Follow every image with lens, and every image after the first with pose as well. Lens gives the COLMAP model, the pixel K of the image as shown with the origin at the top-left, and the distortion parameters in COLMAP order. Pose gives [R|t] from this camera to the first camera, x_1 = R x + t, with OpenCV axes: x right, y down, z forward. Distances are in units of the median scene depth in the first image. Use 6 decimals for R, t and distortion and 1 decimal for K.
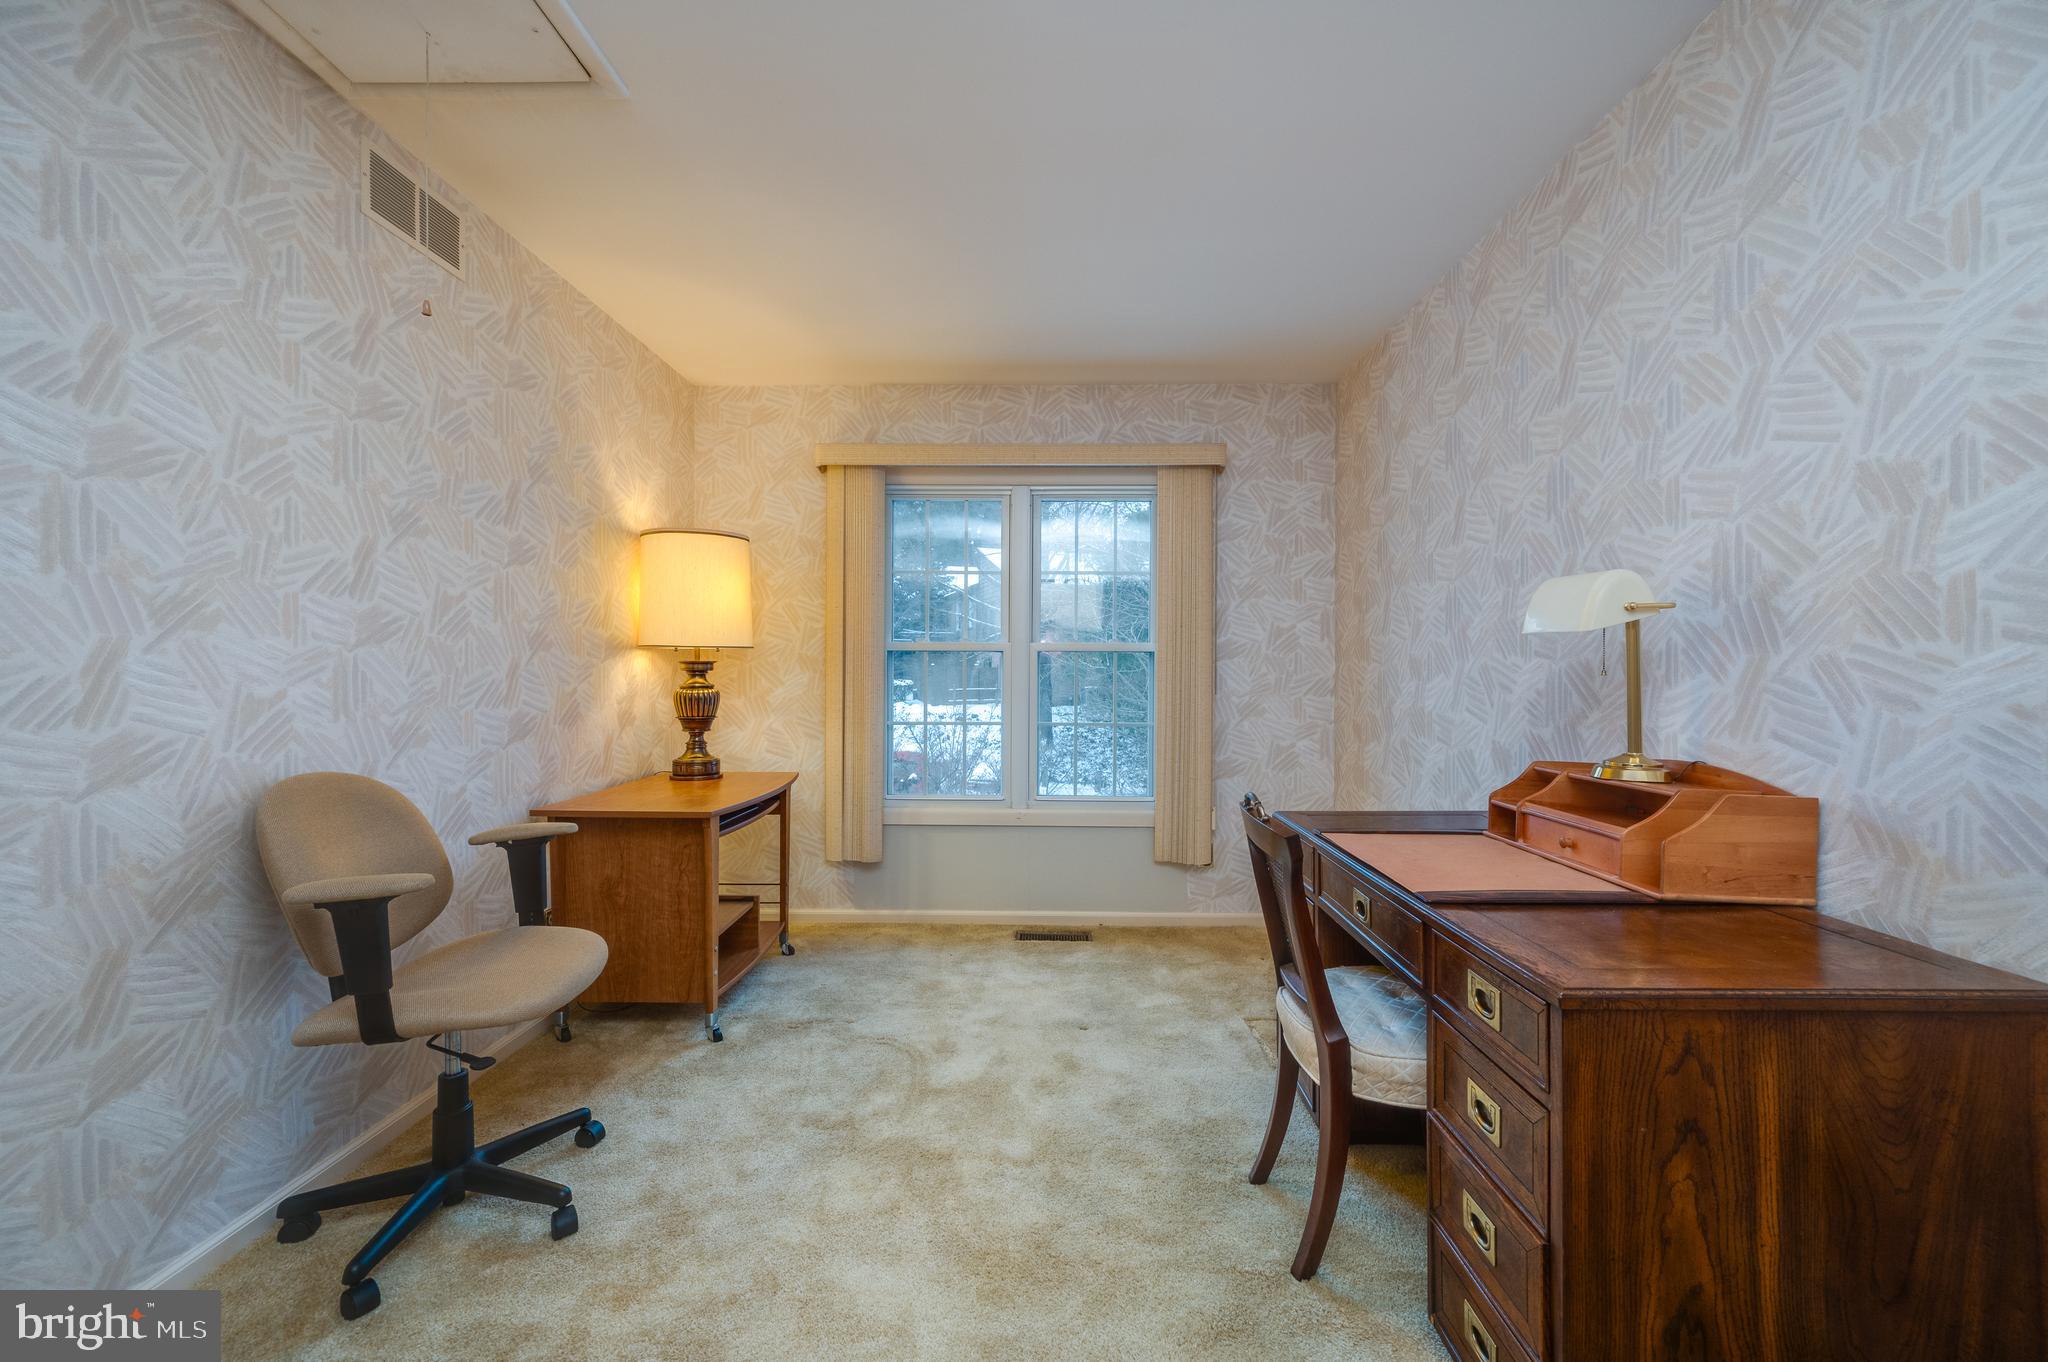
lens RADIAL K [[816.1, 0, 1022.0], [0, 816.1, 674.4], [0, 0, 1]] dist [0.000092, 0.000257]
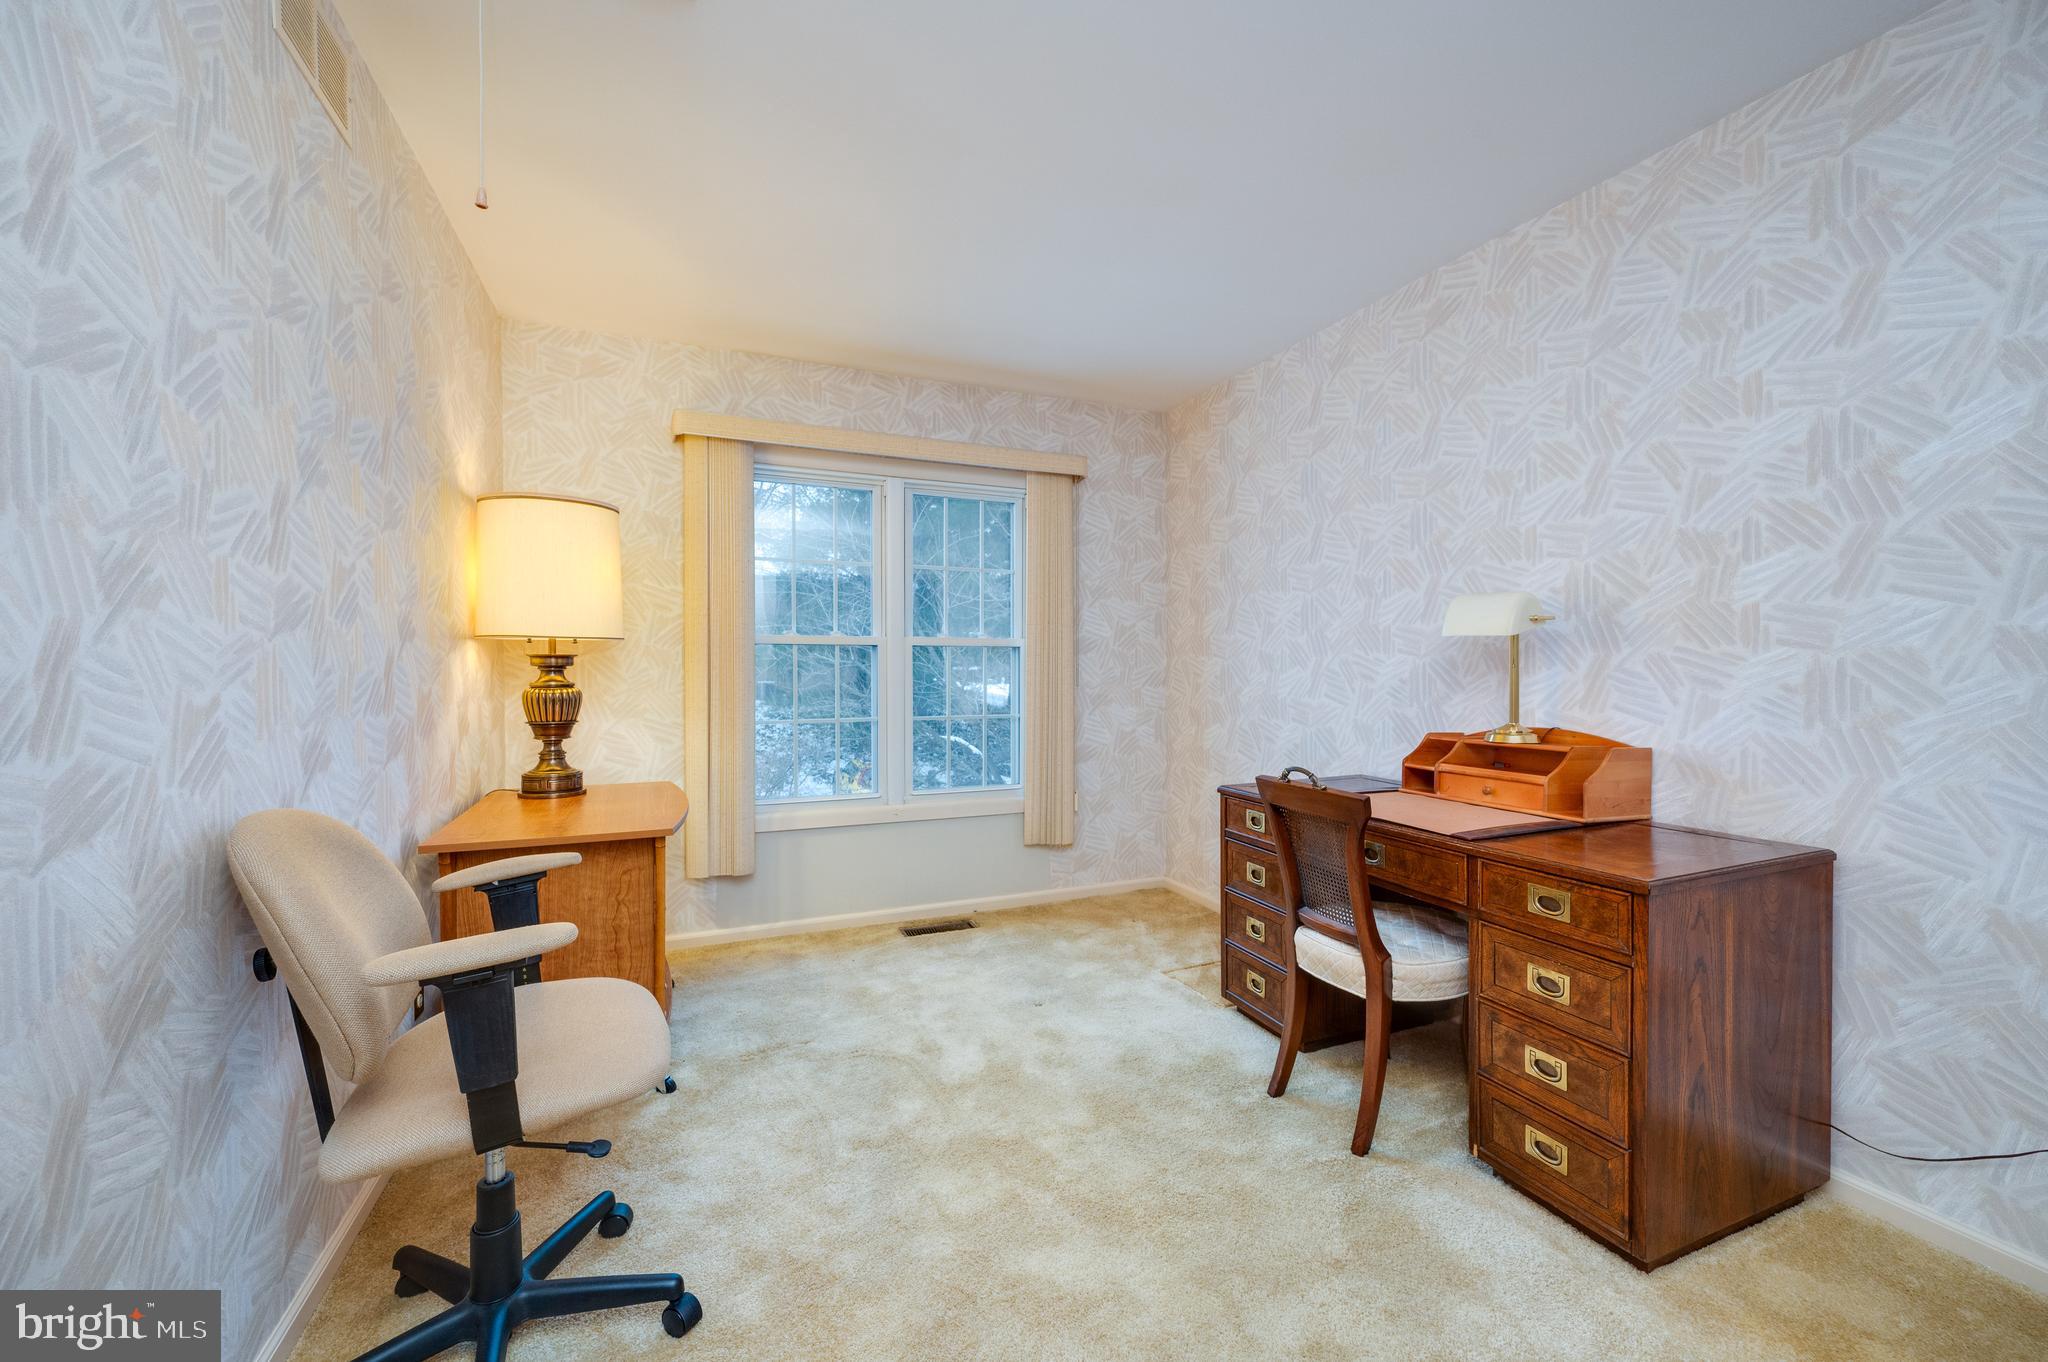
lens RADIAL K [[816.1, 0, 1022.0], [0, 816.1, 674.4], [0, 0, 1]] dist [0.000092, 0.000257]
pose [[0.910519, -0.007263, 0.413403, -0.599274], [0.004145, 0.999956, 0.008440, -0.002240], [-0.413446, -0.005971, 0.910509, 0.084545]]
